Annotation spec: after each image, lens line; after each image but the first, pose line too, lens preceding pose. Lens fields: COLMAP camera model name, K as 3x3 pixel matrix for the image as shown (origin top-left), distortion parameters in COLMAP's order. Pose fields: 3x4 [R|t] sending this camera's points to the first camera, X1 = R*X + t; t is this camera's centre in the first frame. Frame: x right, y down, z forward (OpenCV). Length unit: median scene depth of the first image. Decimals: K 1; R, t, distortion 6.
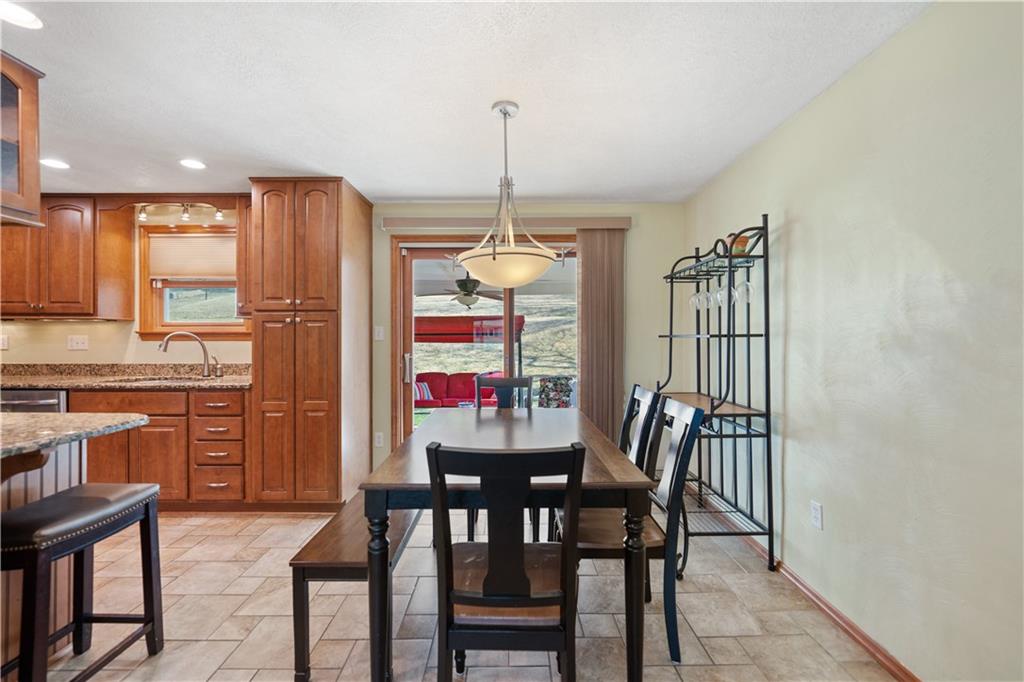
lens RADIAL K [[425.1, 0, 512.8], [0, 425.1, 338.0], [0, 0, 1]] dist [-0.009836, 0.002212]
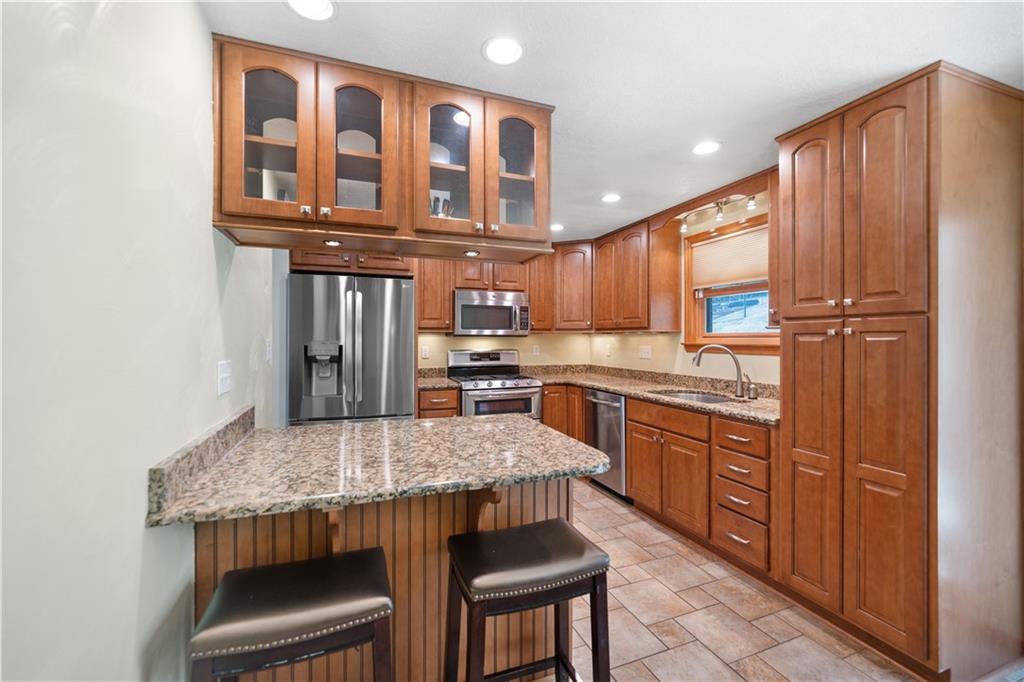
lens RADIAL K [[425.1, 0, 512.8], [0, 425.1, 338.0], [0, 0, 1]] dist [-0.009836, 0.002212]
pose [[0.350938, -0.000692, -0.936398, -0.095001], [-0.003496, 0.999992, -0.002049, -0.028744], [0.936392, 0.003993, 0.350933, 0.313846]]
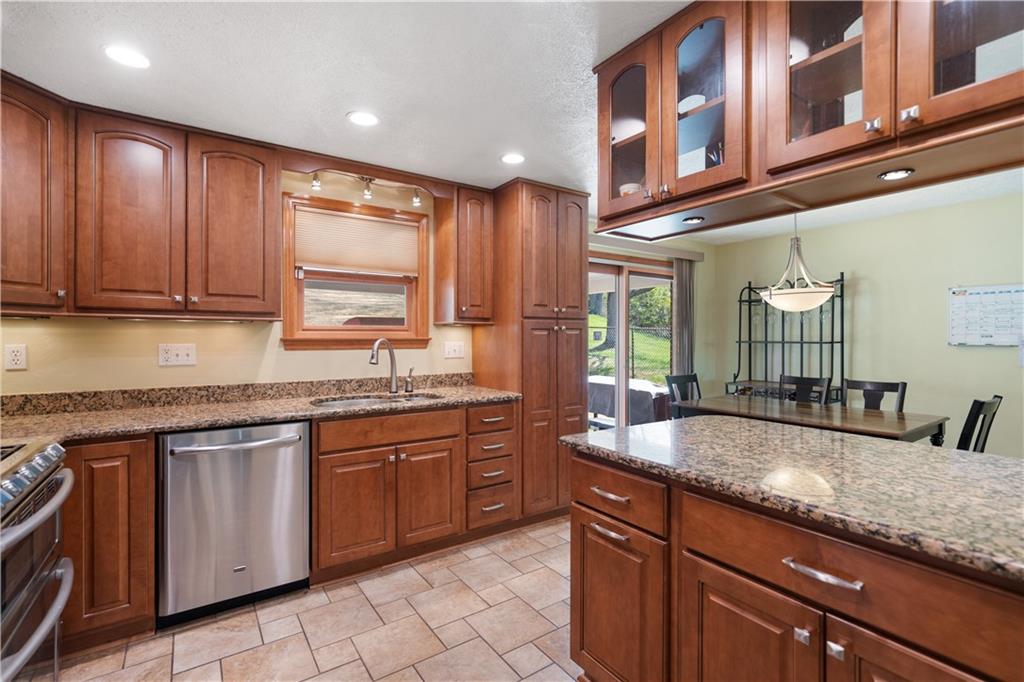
lens RADIAL K [[465.7, 0, 511.5], [0, 465.7, 338.4], [0, 0, 1]] dist [-0.003155, -0.000239]
pose [[0.828808, 0.000610, 0.559533, -1.214963], [-0.000033, 0.999999, -0.001042, -0.016309], [-0.559534, 0.000846, 0.828807, 0.142238]]
